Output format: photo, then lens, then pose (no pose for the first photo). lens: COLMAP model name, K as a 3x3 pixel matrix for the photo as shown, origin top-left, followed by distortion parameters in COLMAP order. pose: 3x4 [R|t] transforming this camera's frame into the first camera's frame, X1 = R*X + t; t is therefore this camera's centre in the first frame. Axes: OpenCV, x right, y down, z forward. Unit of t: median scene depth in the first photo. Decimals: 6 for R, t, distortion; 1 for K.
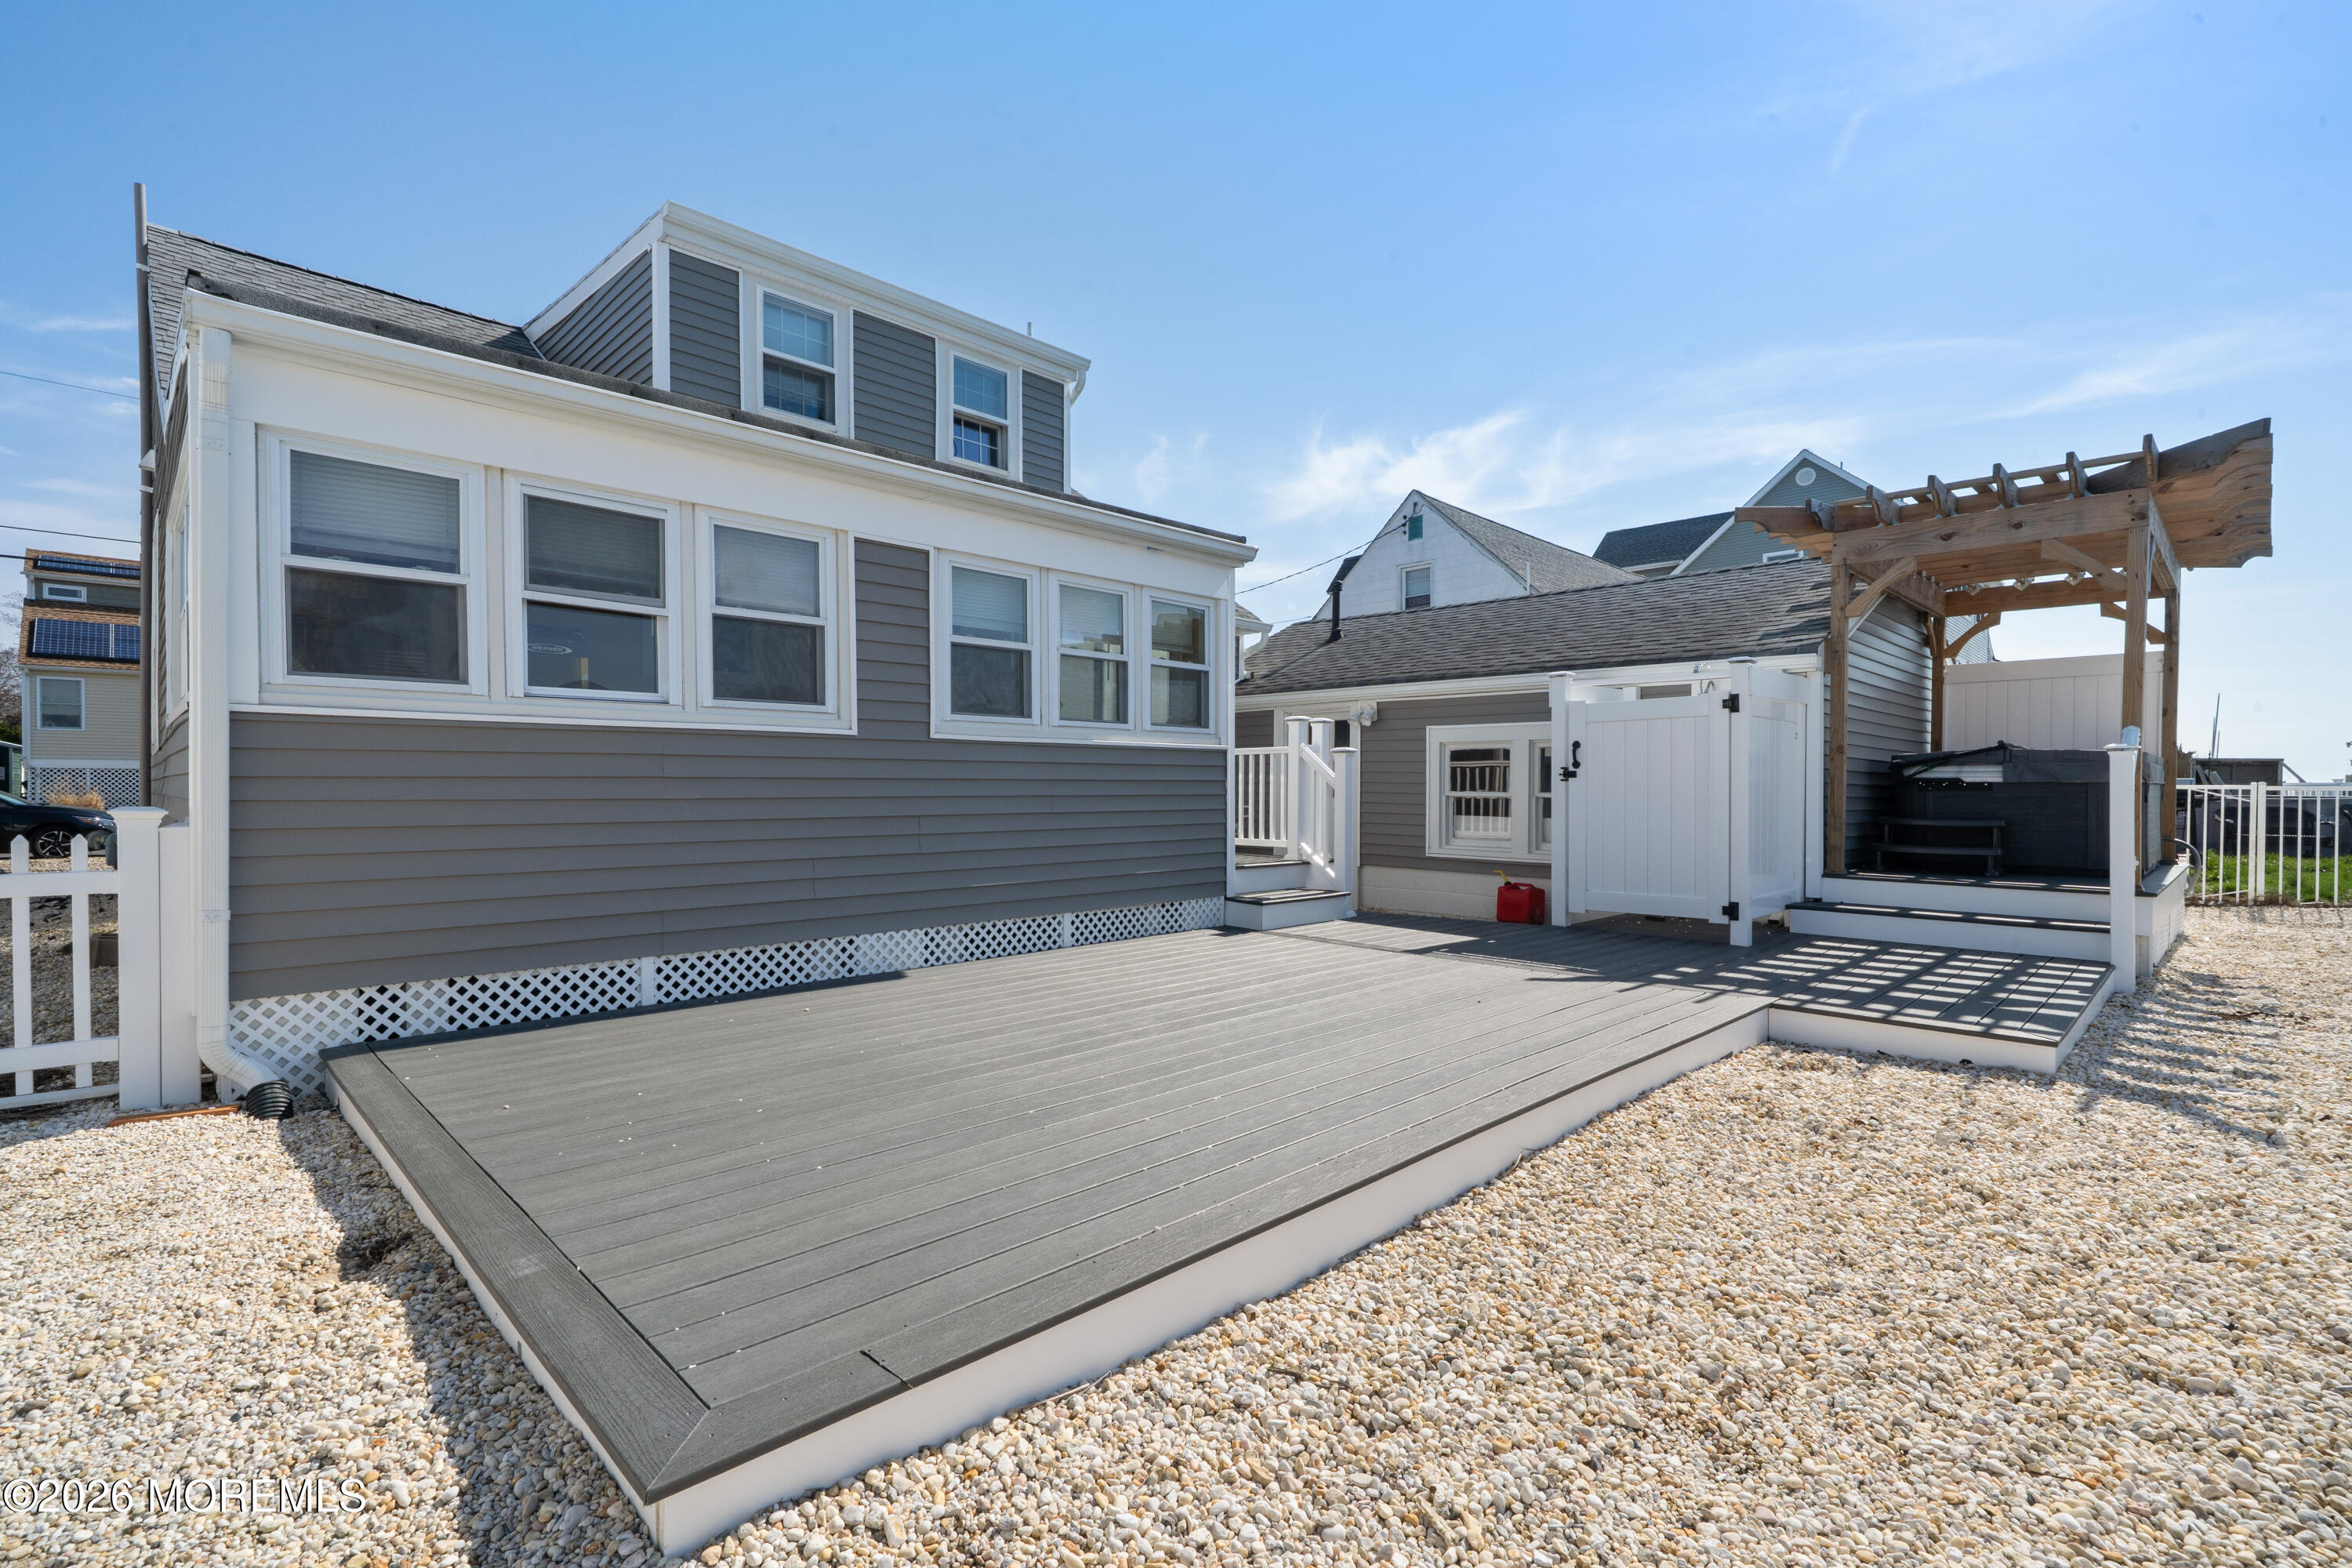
lens RADIAL K [[1065.9, 0, 1159.7], [0, 1065.9, 795.5], [0, 0, 1]] dist [-0.000082, 0.000038]
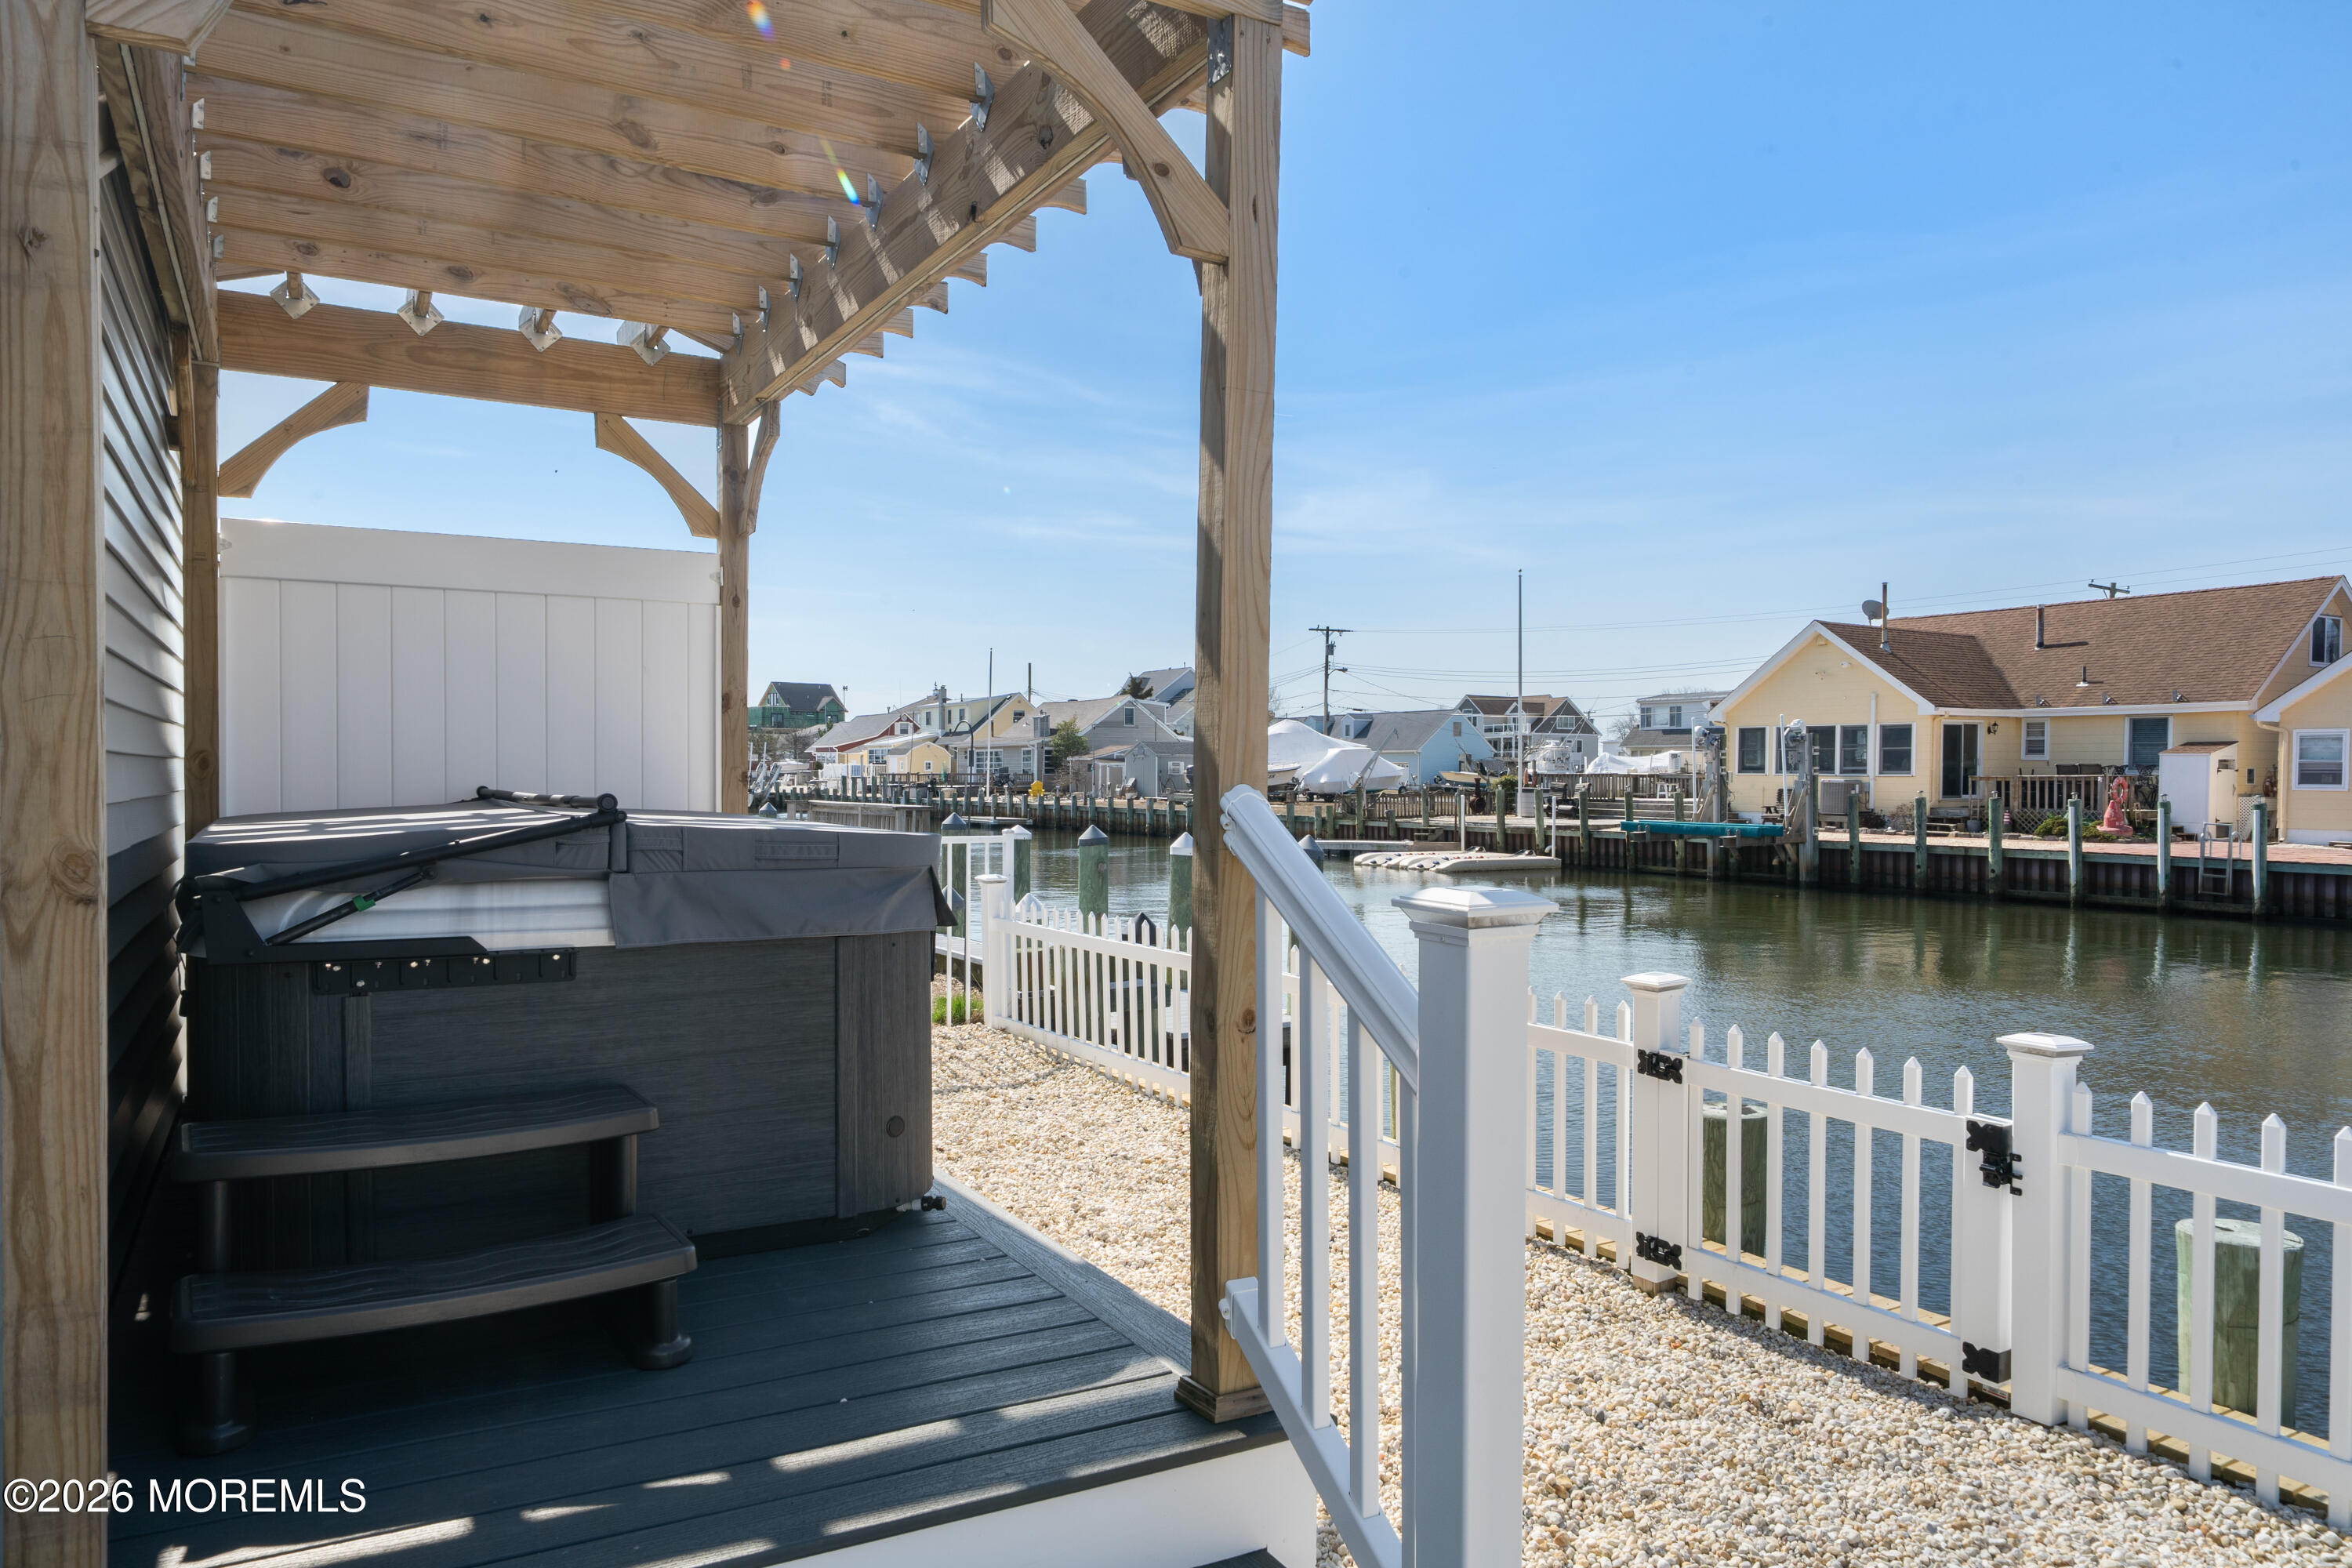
lens RADIAL K [[1605.5, 0, 1176.0], [0, 1605.5, 784.0], [0, 0, 1]] dist [0.005899, 0.001325]
pose [[0.251151, -0.008709, 0.967909, 0.443353], [0.002729, 0.999962, 0.008290, -0.059385], [-0.967944, 0.000560, 0.251166, 0.782231]]
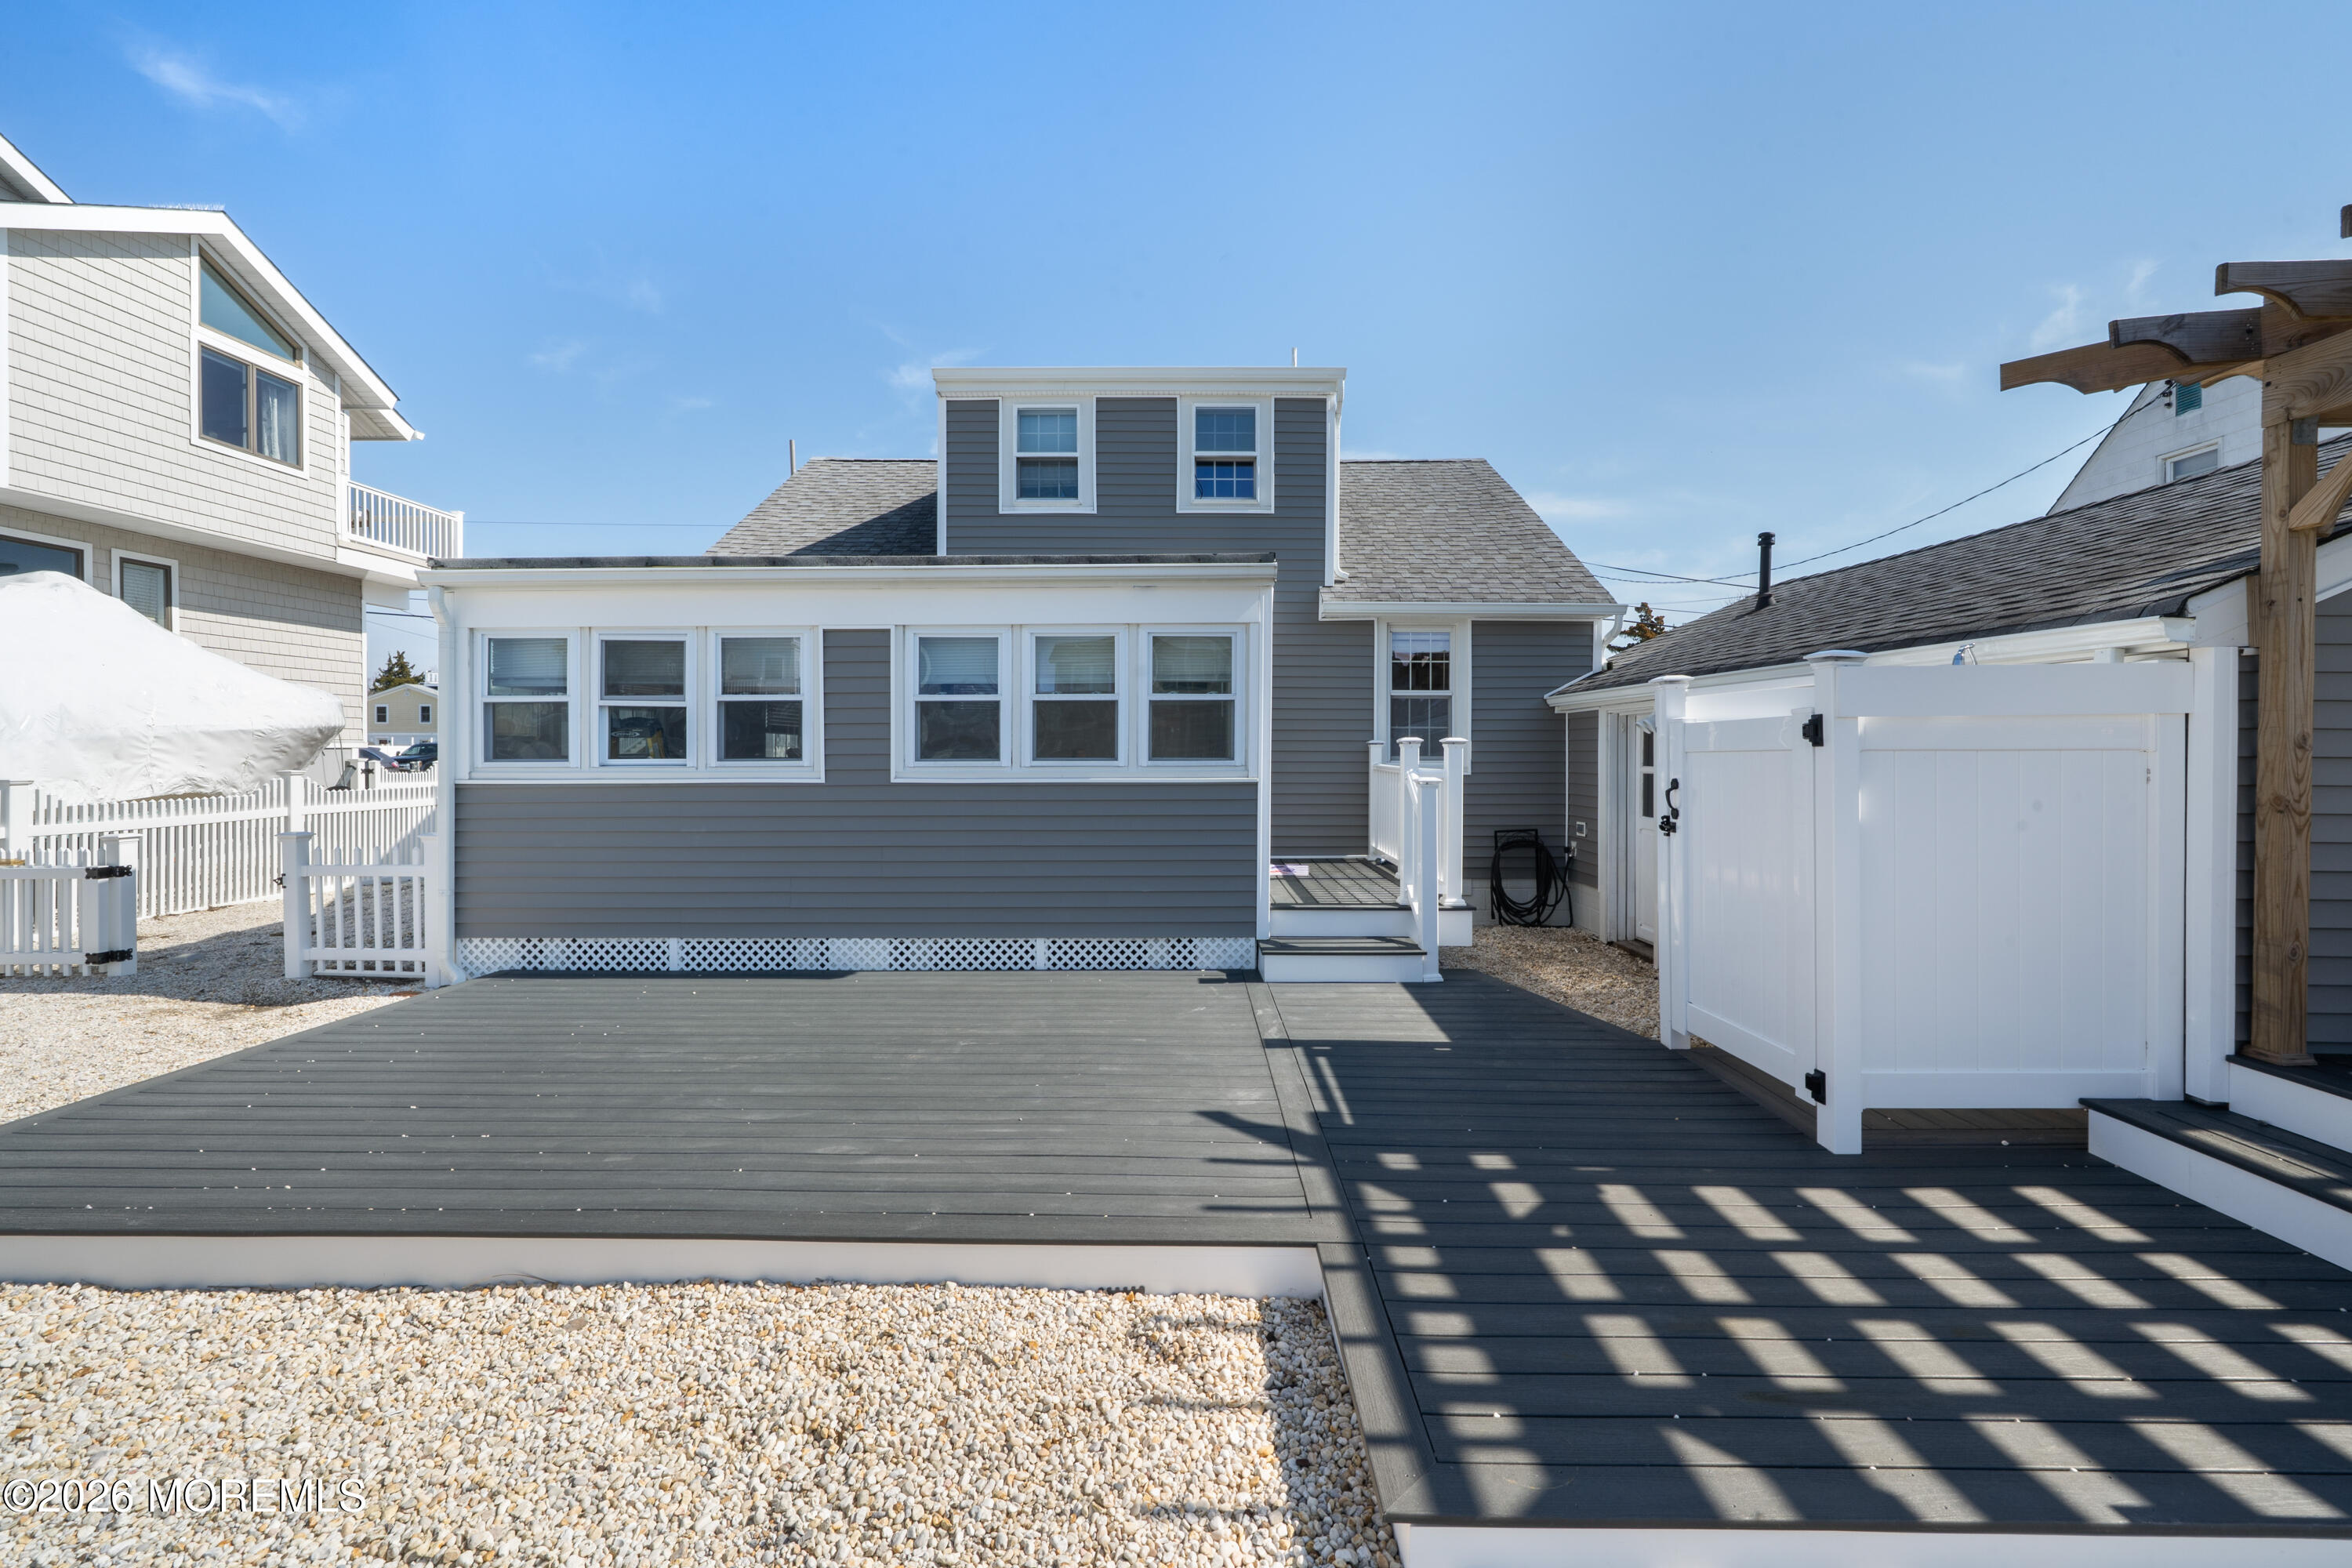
lens RADIAL K [[968.2, 0, 1165.3], [0, 968.2, 749.2], [0, 0, 1]] dist [0.000261, 0.000001]
pose [[0.705984, -0.001936, -0.708225, 0.595278], [-0.002988, 0.999979, -0.005712, -0.065423], [0.708221, 0.006149, 0.705964, 0.331261]]
